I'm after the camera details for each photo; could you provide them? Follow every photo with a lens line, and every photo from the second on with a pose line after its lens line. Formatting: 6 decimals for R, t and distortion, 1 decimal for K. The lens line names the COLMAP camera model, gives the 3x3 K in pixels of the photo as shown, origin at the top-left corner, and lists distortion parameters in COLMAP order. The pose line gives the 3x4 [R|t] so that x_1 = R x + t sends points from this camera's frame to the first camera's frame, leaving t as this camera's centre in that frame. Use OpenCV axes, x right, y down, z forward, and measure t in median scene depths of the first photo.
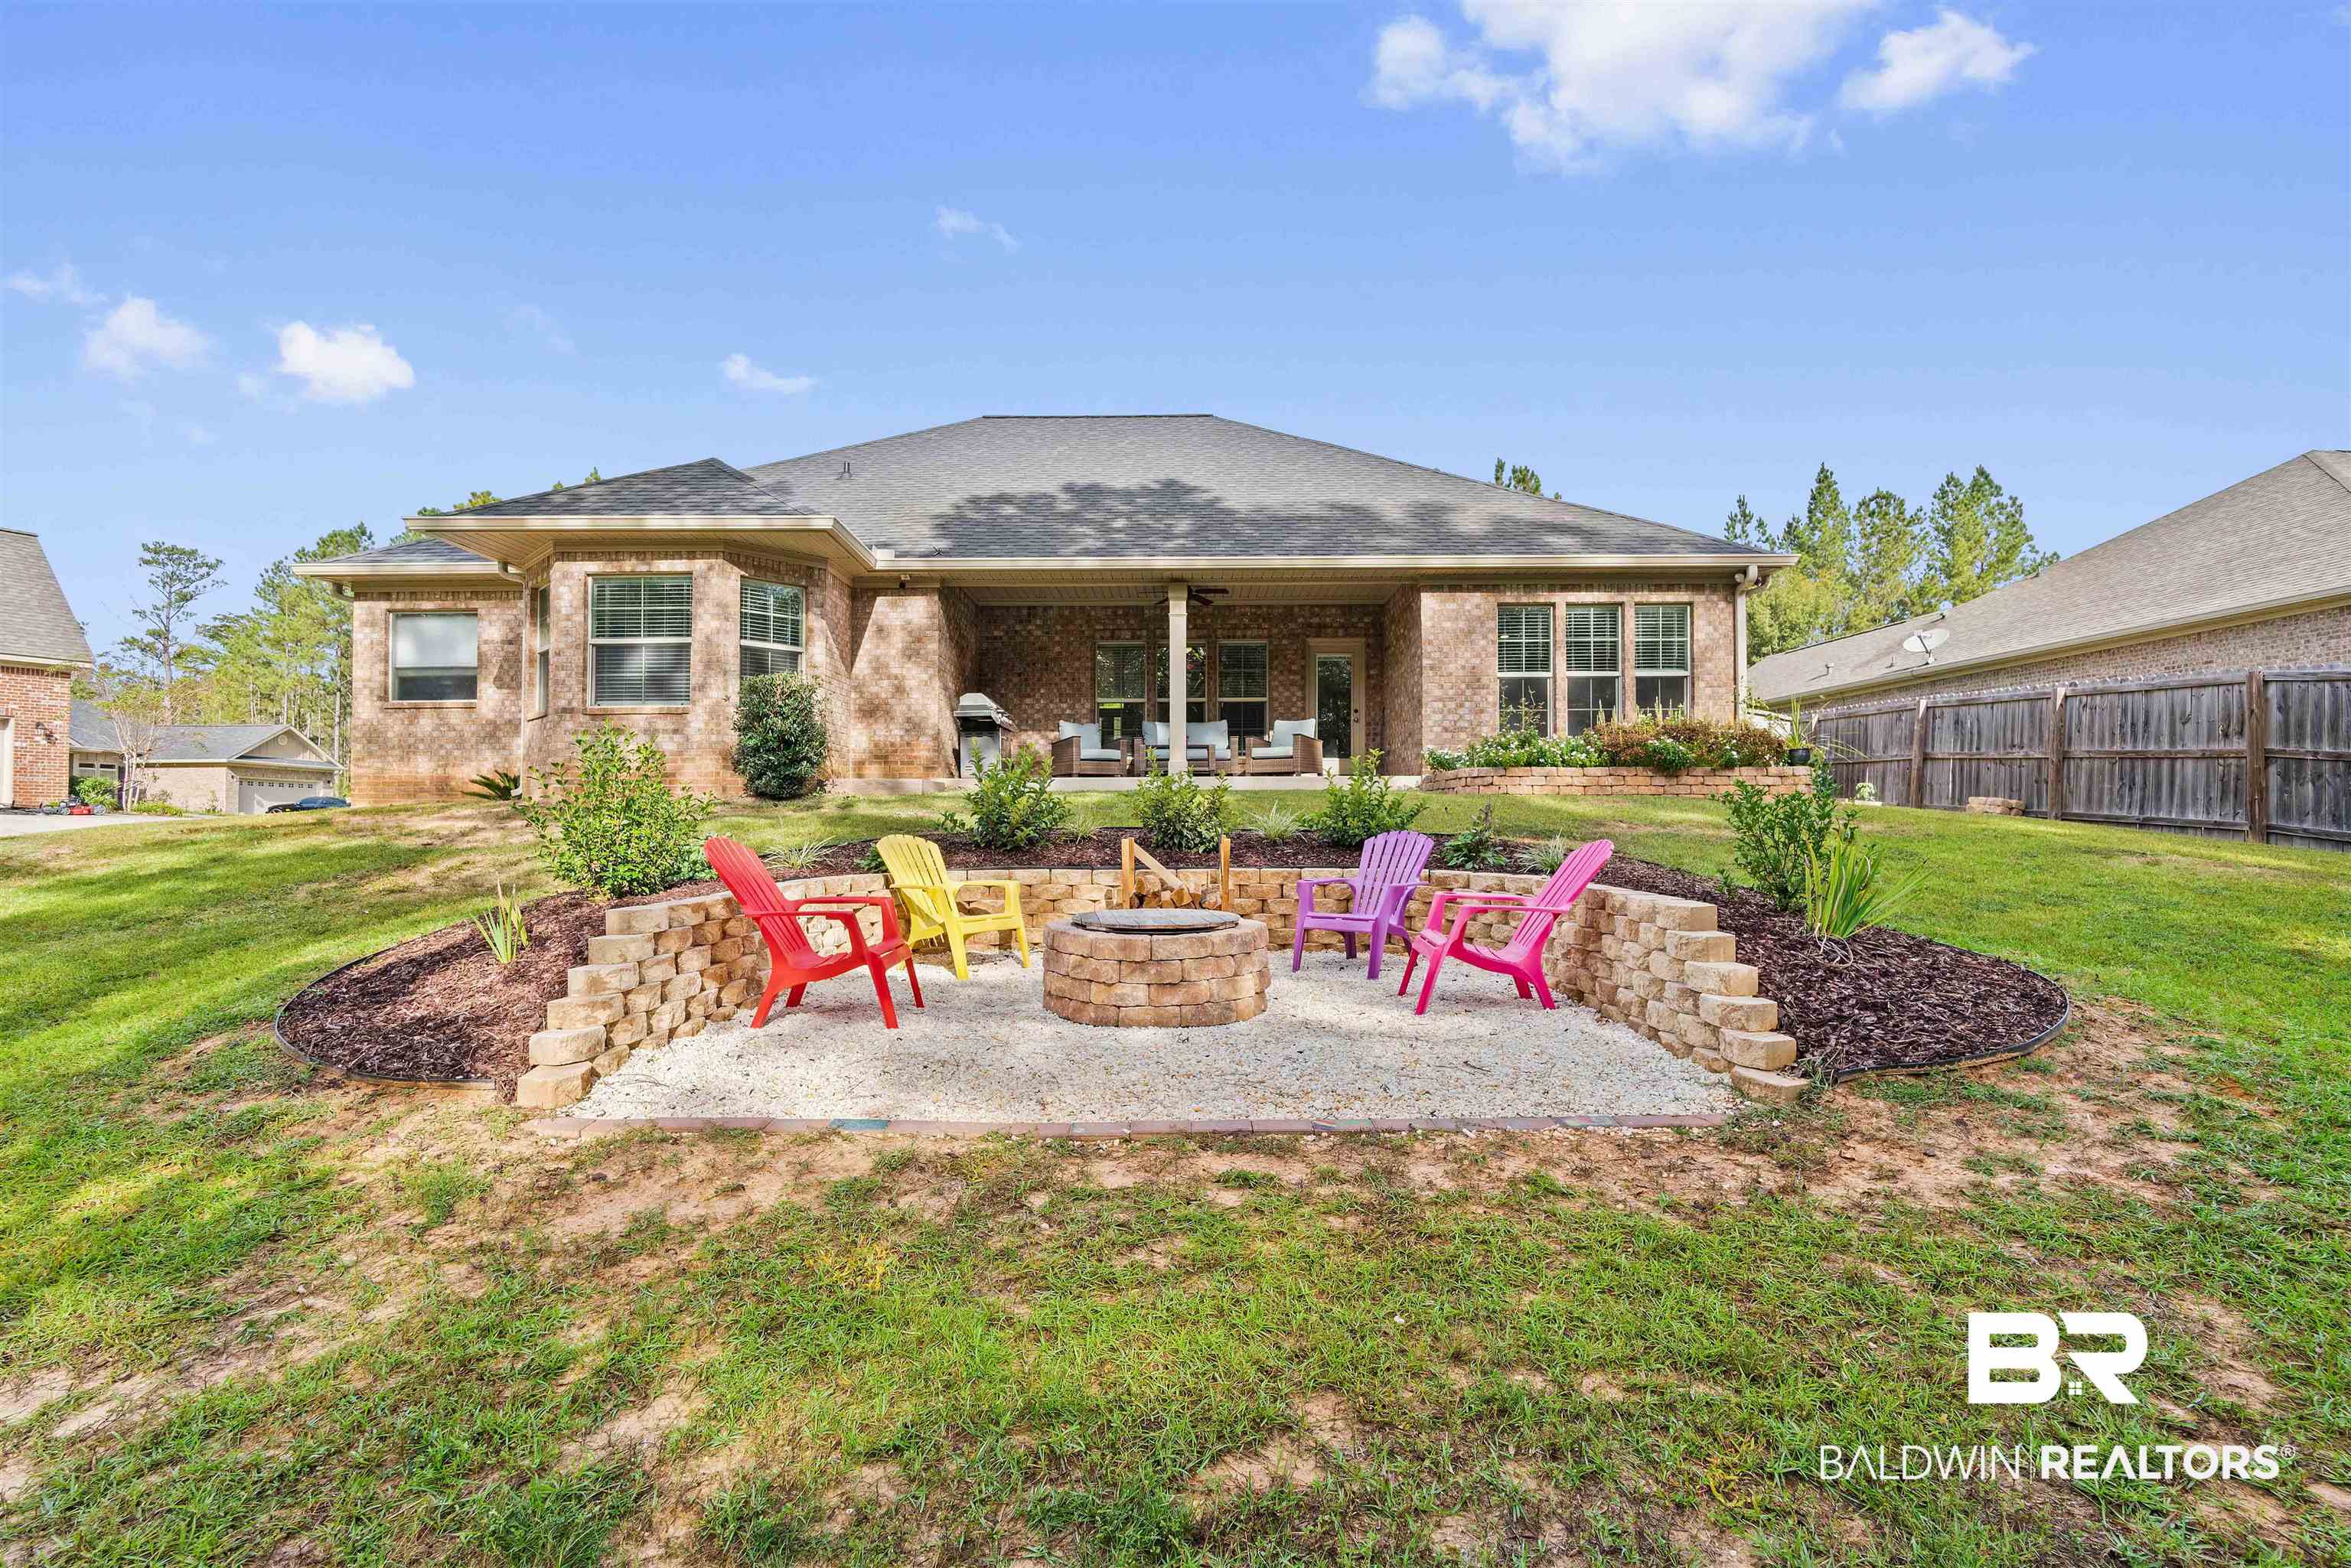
lens RADIAL K [[1020.5, 0, 1174.3], [0, 1020.5, 798.3], [0, 0, 1]] dist [-0.000519, 0.000087]
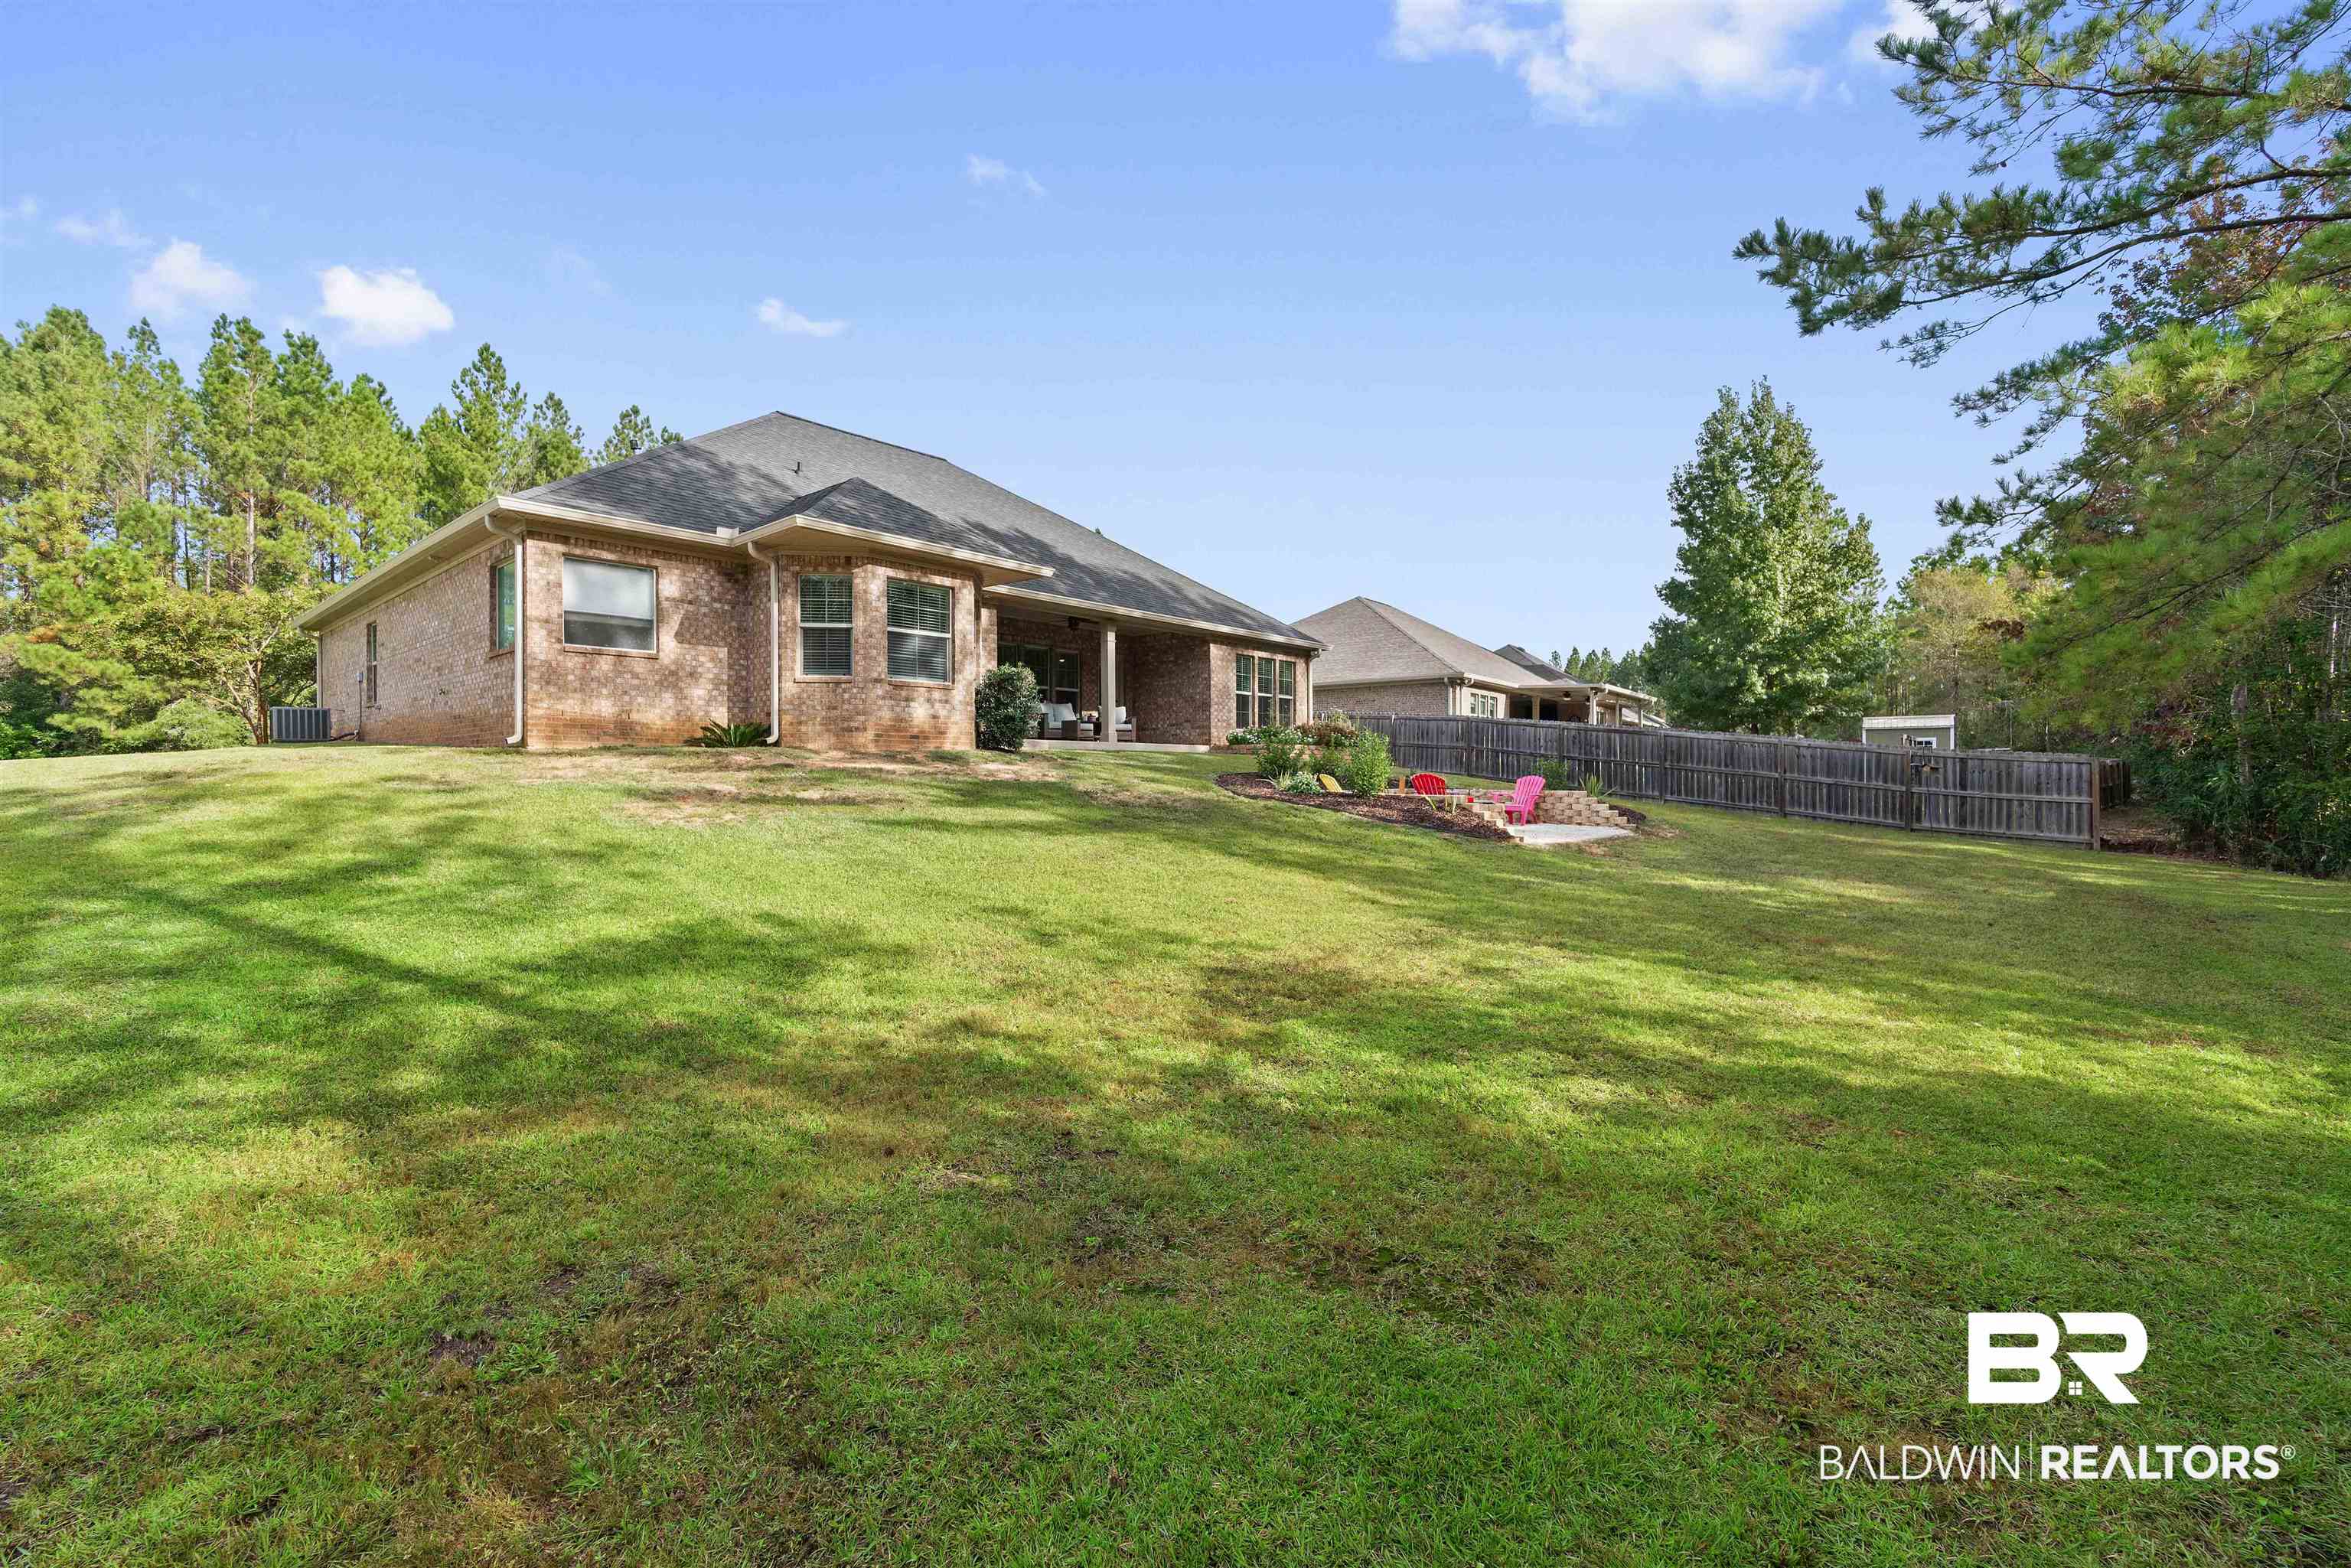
lens RADIAL K [[1020.5, 0, 1181.1], [0, 1020.5, 779.9], [0, 0, 1]] dist [-0.000519, 0.000087]
pose [[0.651796, 0.002793, 0.758390, -1.153872], [-0.021507, 0.999659, 0.014803, 0.013783], [-0.758090, -0.025959, 0.651633, -0.139806]]
